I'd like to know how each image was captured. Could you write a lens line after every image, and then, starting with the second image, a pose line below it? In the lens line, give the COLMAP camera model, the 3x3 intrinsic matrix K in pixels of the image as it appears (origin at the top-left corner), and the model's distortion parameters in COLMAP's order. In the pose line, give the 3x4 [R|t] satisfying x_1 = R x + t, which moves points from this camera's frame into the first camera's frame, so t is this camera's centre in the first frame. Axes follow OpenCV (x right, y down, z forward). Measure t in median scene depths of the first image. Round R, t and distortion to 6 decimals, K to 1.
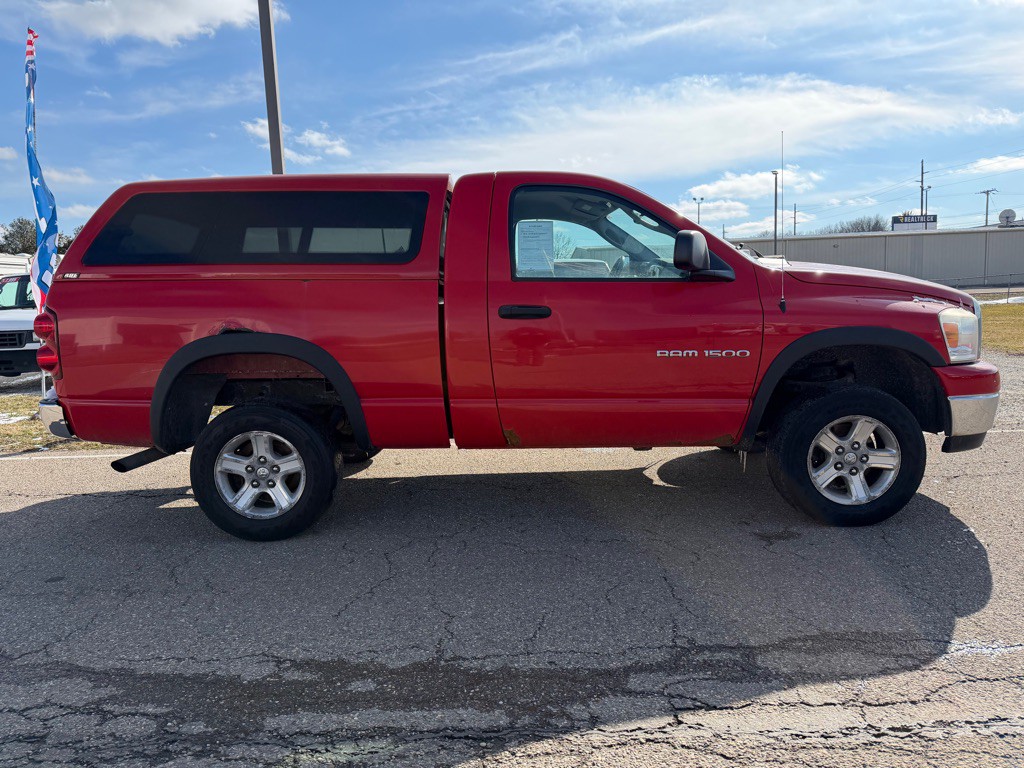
lens RADIAL K [[719.8, 0, 536.8], [0, 719.8, 387.8], [0, 0, 1]] dist [0.044278, -0.058118]
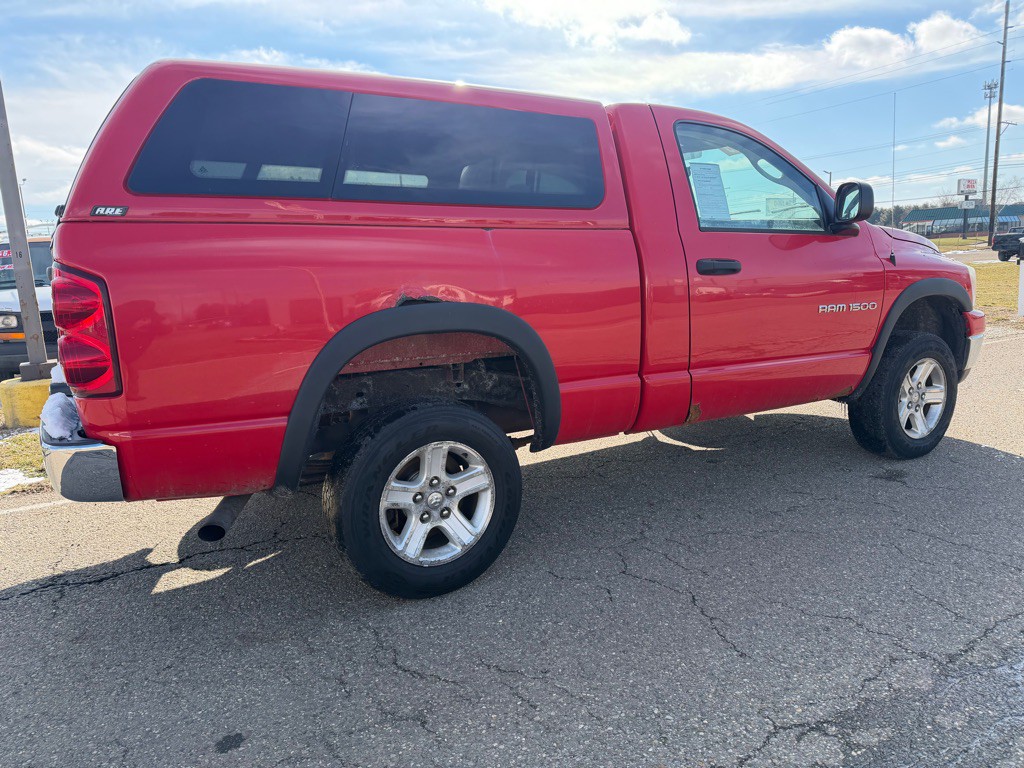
lens RADIAL K [[719.8, 0, 504.3], [0, 719.8, 378.3], [0, 0, 1]] dist [0.044278, -0.058118]
pose [[0.855288, -0.086253, 0.510923, -0.679938], [0.076519, 0.996262, 0.040093, -0.024792], [-0.512471, 0.004804, 0.858691, 0.362976]]
